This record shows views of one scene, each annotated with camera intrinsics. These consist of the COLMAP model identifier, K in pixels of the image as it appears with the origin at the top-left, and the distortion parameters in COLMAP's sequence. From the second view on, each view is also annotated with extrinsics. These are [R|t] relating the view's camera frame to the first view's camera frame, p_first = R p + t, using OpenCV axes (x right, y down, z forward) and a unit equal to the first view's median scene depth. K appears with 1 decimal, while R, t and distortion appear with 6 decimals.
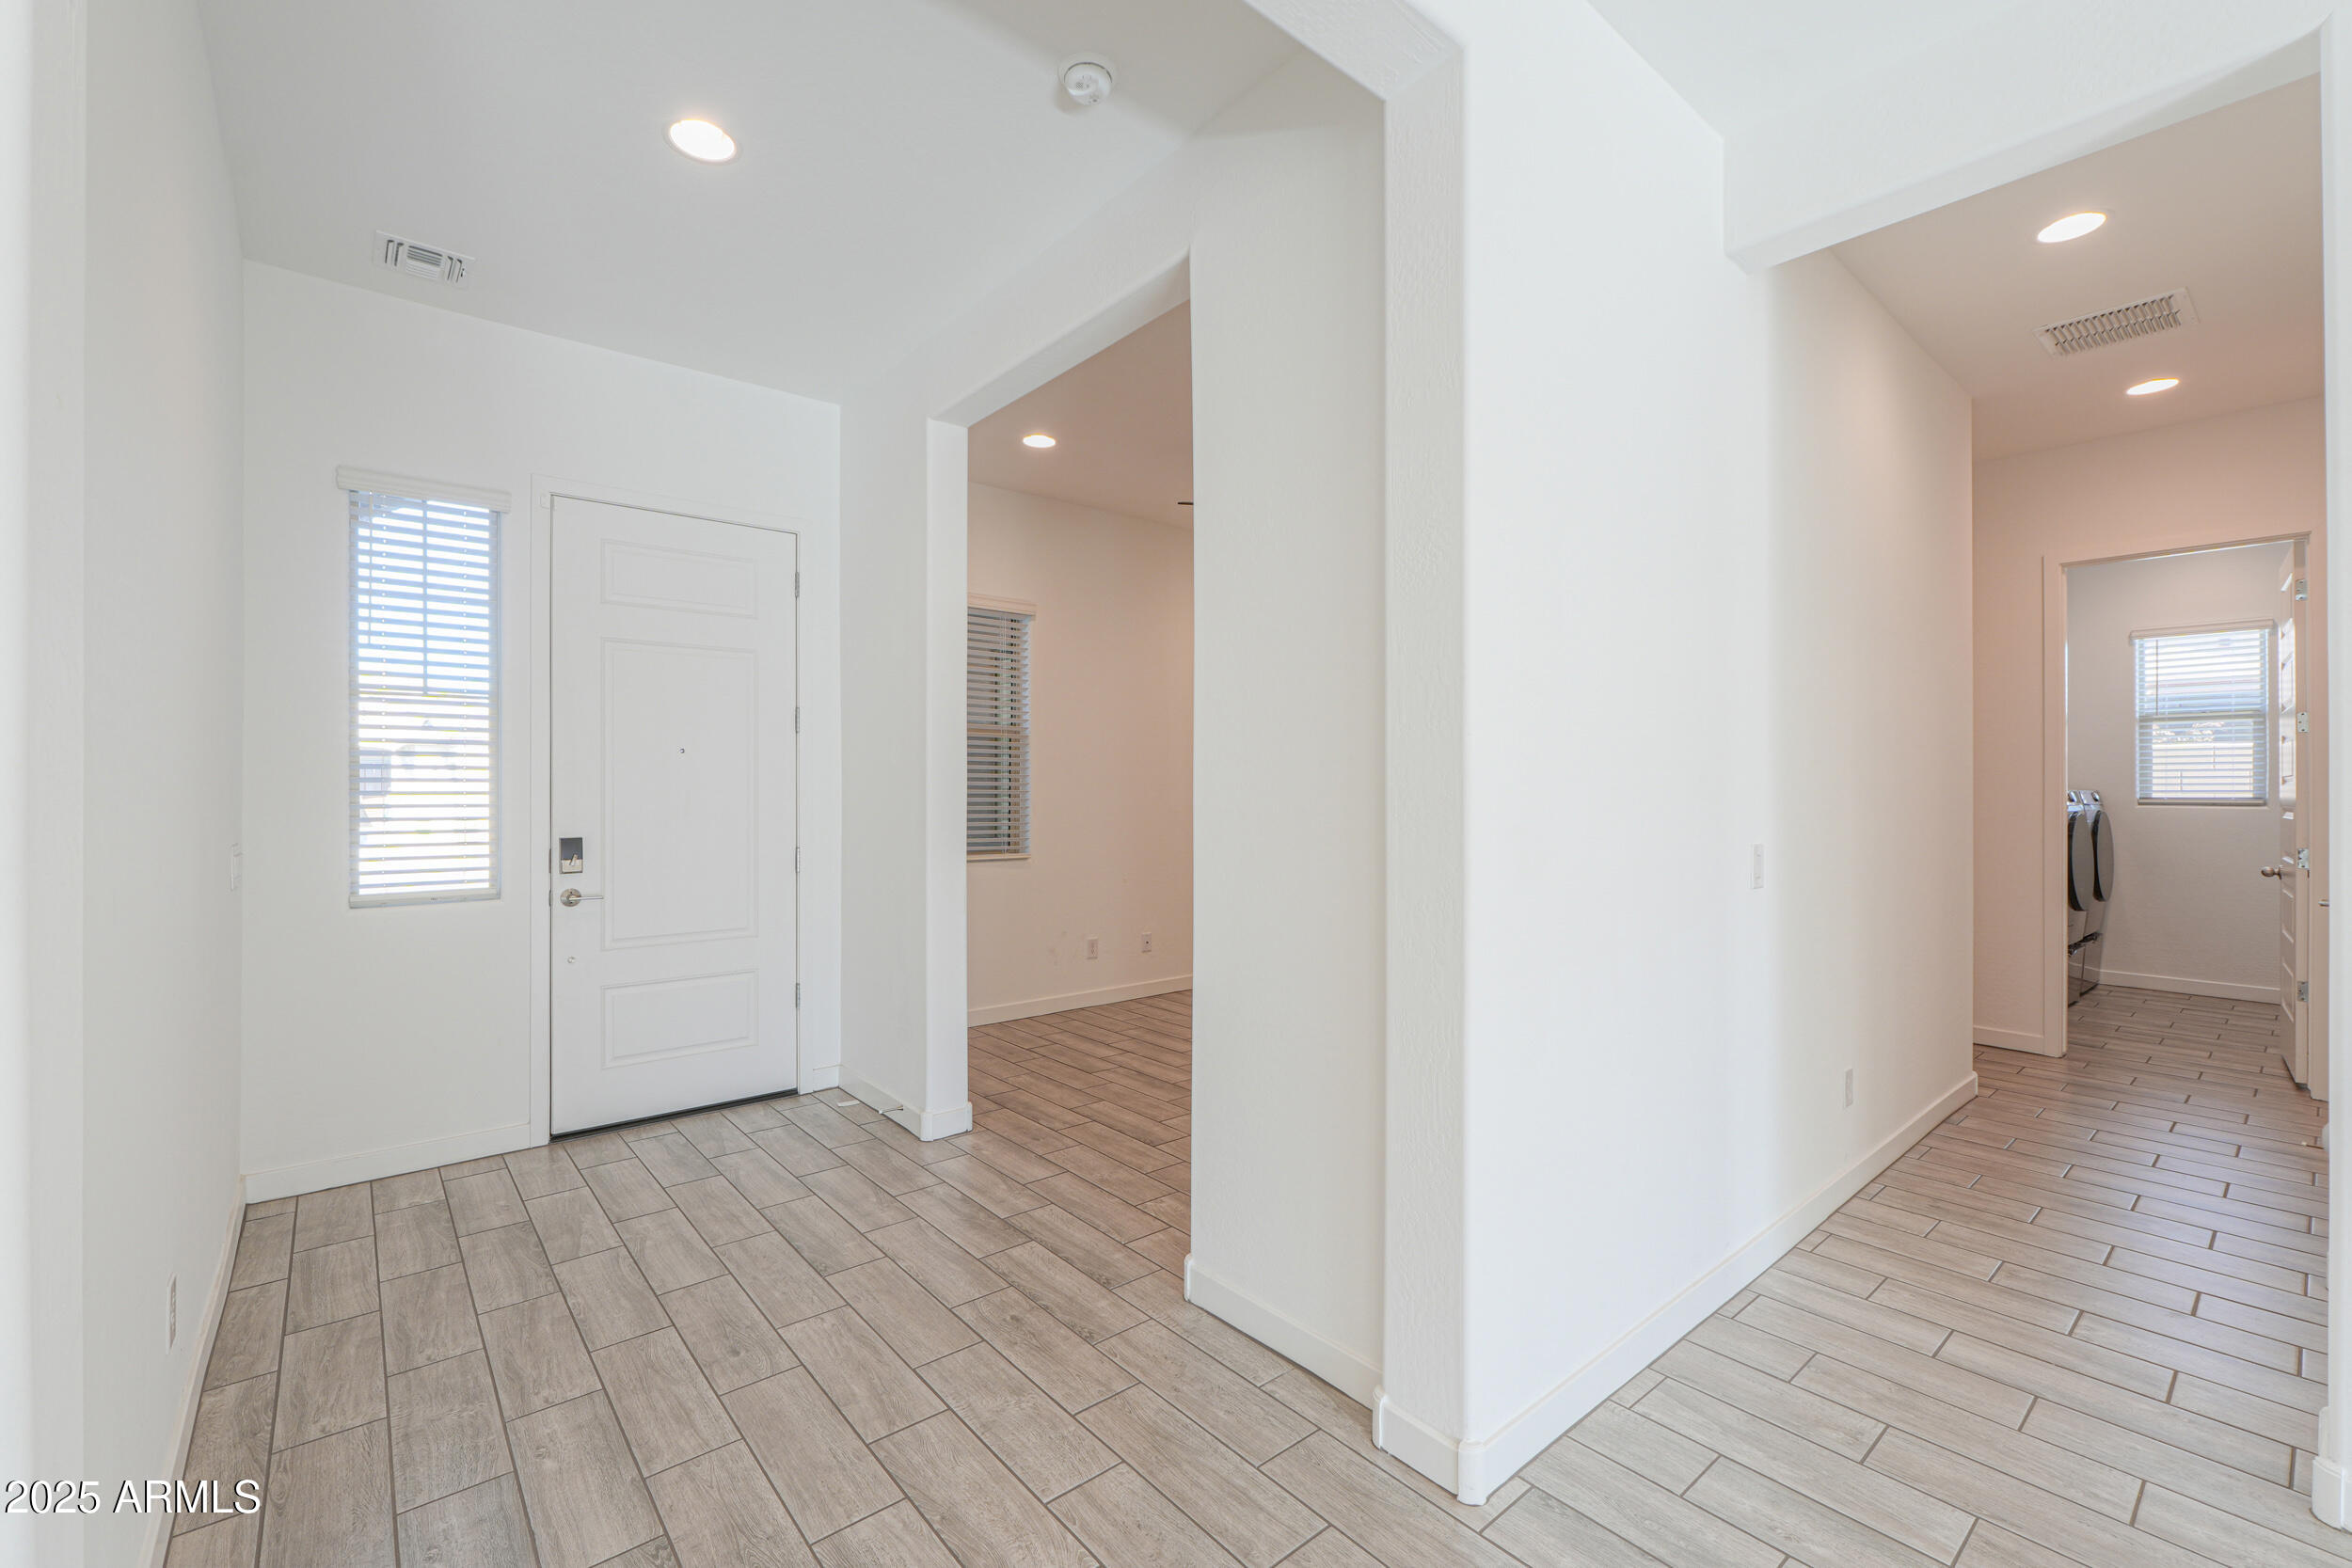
lens RADIAL K [[988.8, 0, 1173.1], [0, 988.8, 778.6], [0, 0, 1]] dist [0.012673, -0.005057]
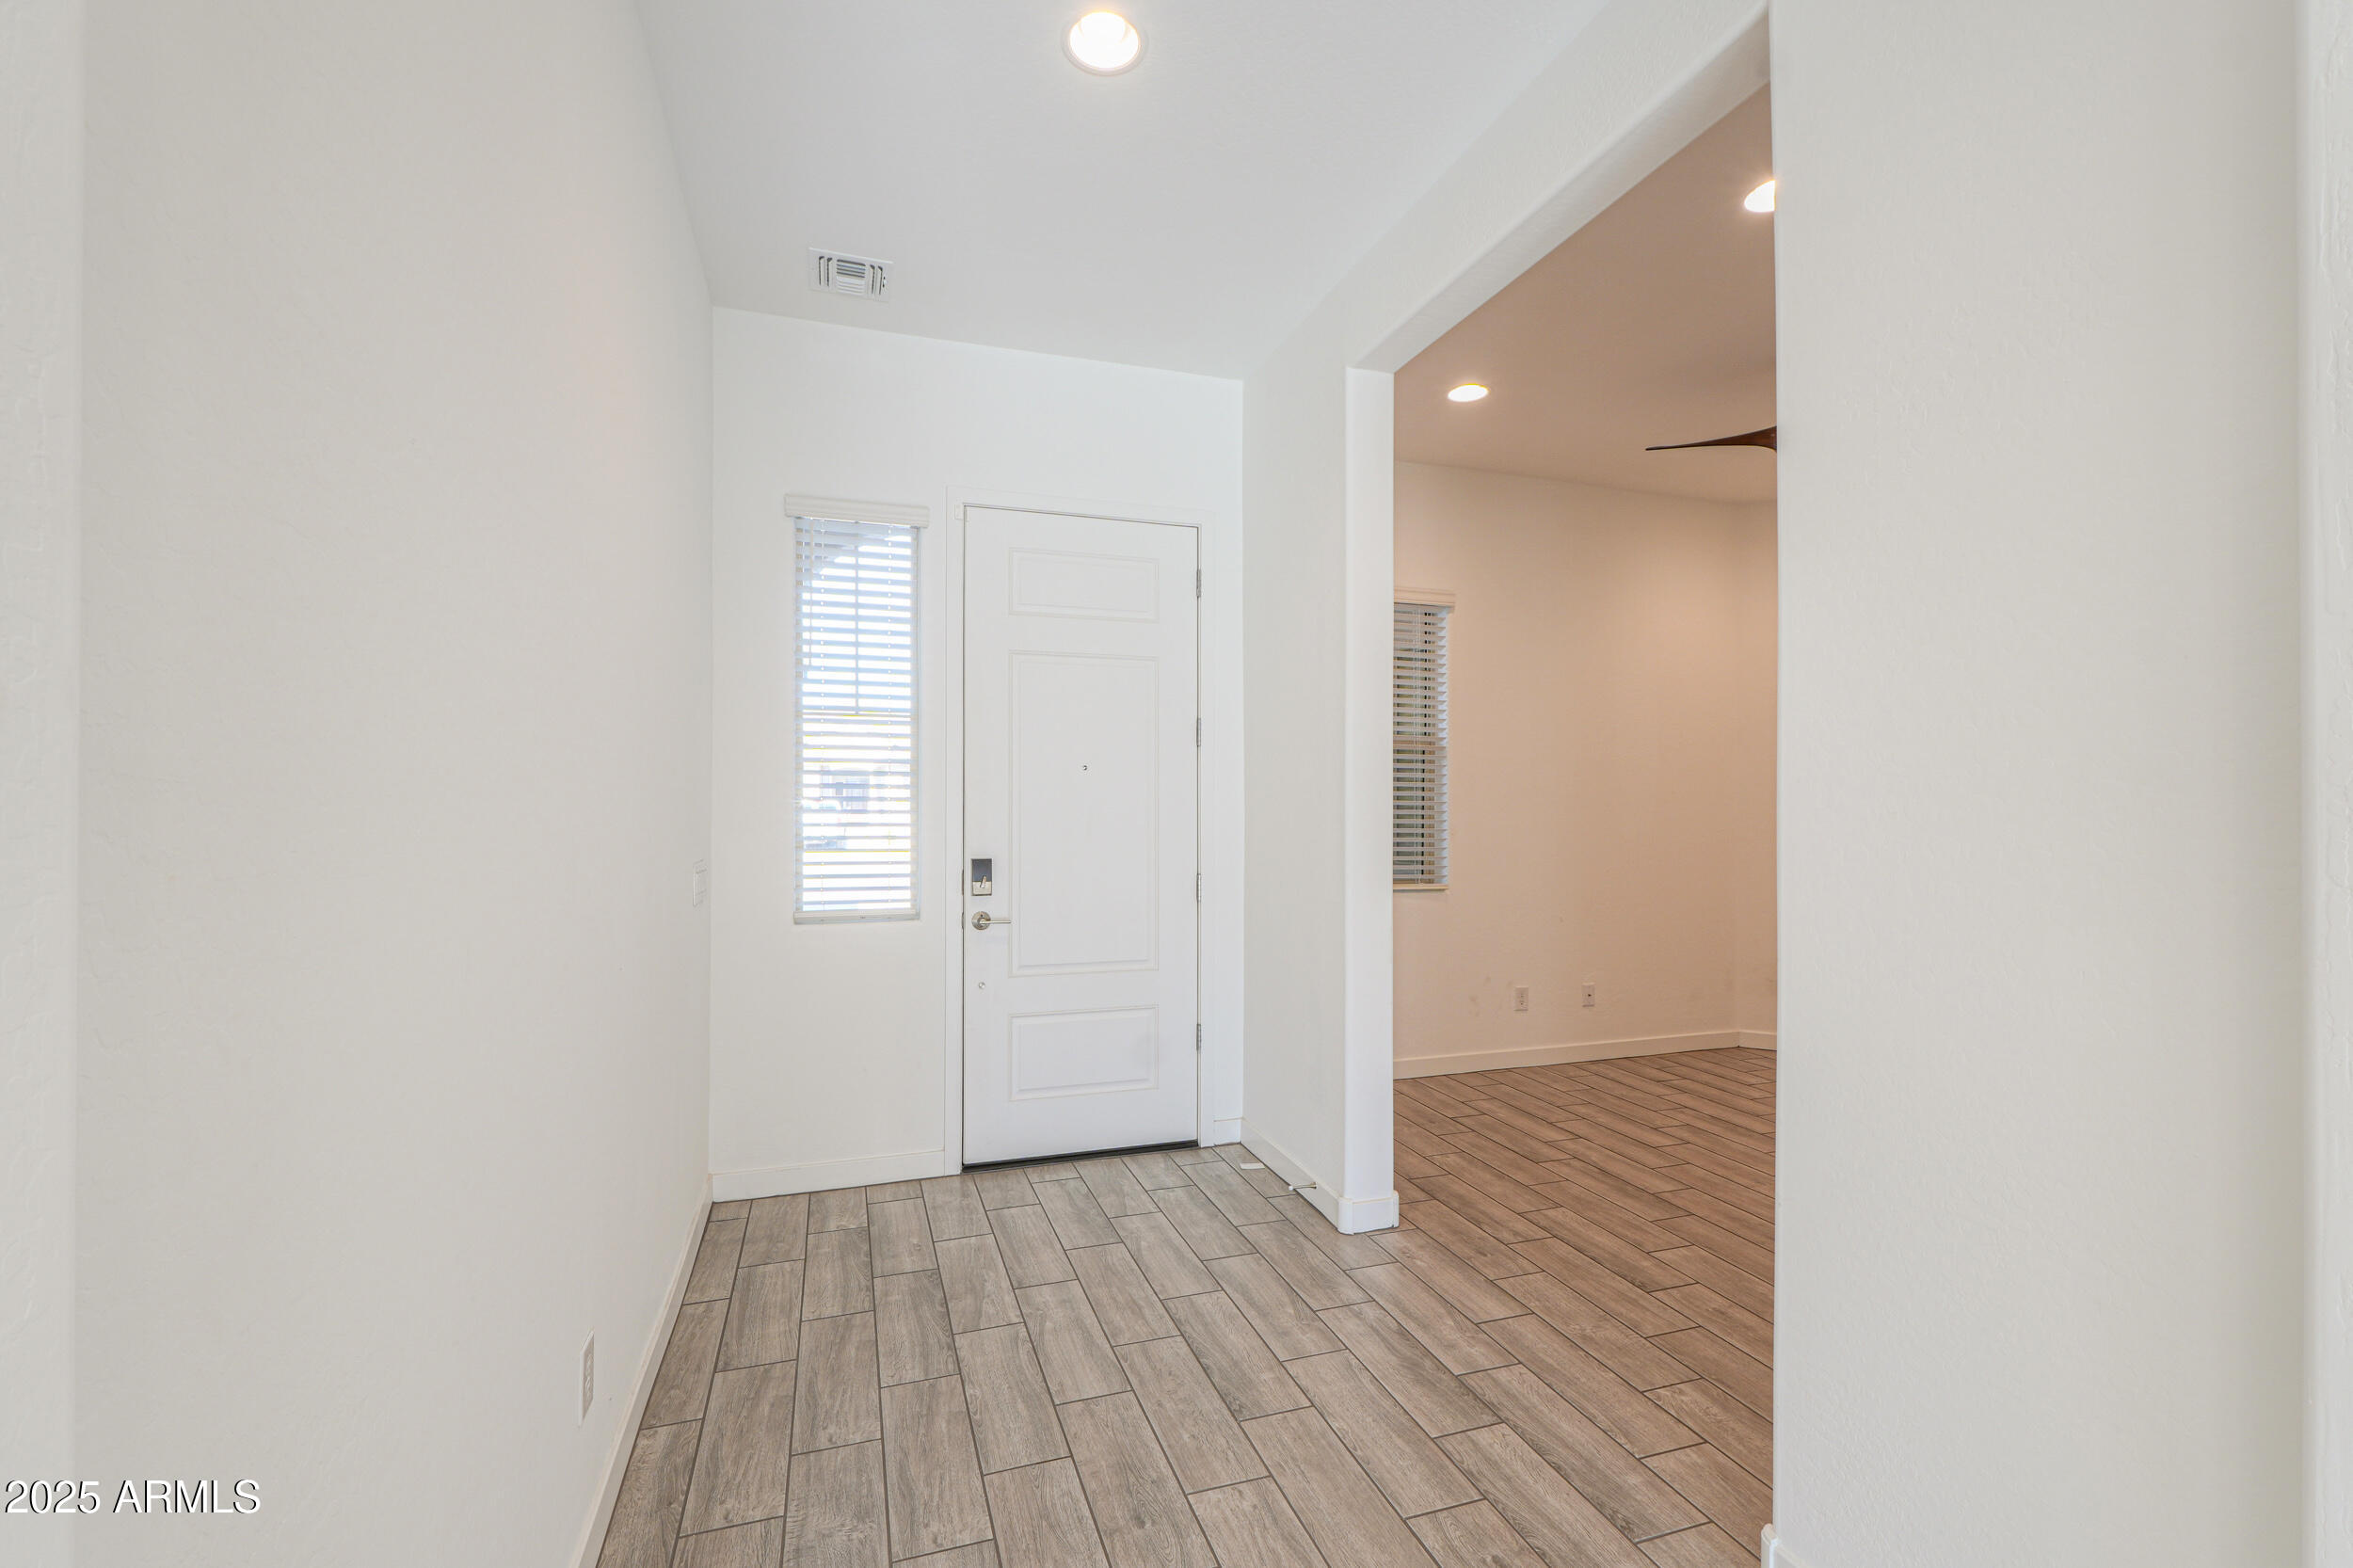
lens RADIAL K [[989.3, 0, 1173.6], [0, 989.3, 778.6], [0, 0, 1]] dist [0.012673, -0.005057]
pose [[0.930850, -0.003527, -0.365384, -0.086340], [-0.001650, 0.999903, -0.013856, -0.006136], [0.365397, 0.013501, 0.930754, 0.184366]]
